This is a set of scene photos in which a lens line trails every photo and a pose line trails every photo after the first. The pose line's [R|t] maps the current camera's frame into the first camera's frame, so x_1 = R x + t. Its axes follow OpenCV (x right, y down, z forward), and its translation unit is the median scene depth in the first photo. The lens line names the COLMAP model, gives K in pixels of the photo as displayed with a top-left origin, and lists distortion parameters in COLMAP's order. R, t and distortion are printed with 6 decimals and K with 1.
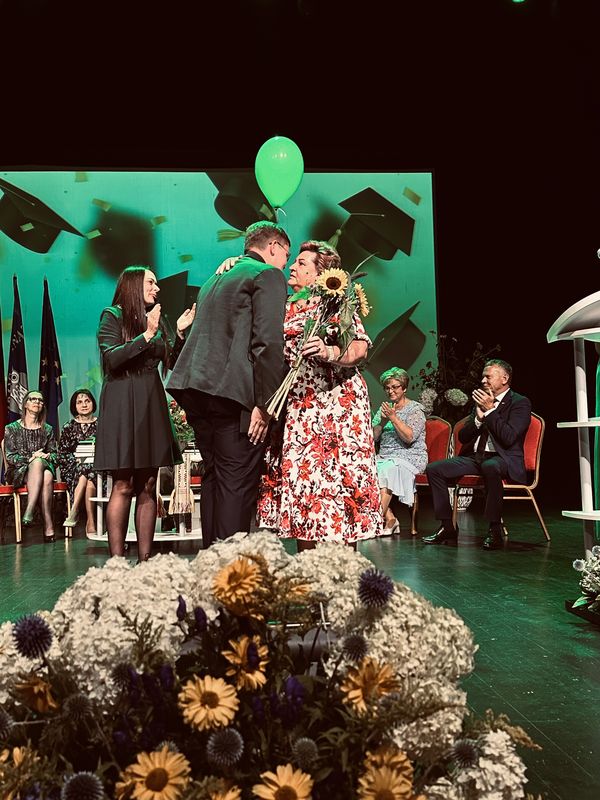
lens RADIAL K [[836.6, 0, 299.6], [0, 836.6, 394.1], [0, 0, 1]] dist [0.110733, 0.000000]
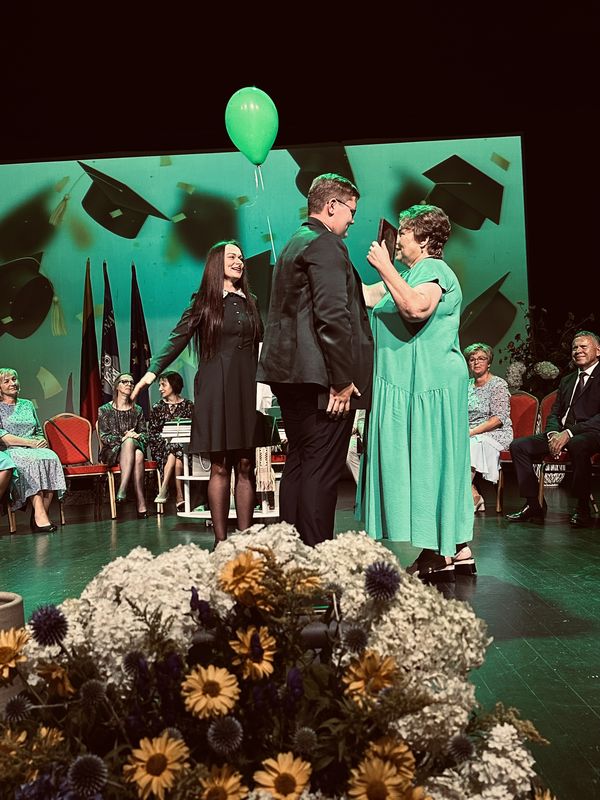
lens RADIAL K [[836.6, 0, 302.2], [0, 836.6, 402.1], [0, 0, 1]] dist [0.110733, 0.000000]
pose [[0.993419, -0.017250, -0.113229, 0.101971], [0.021763, 0.999012, 0.038742, -0.021786], [0.112449, -0.040951, 0.992813, 0.000810]]
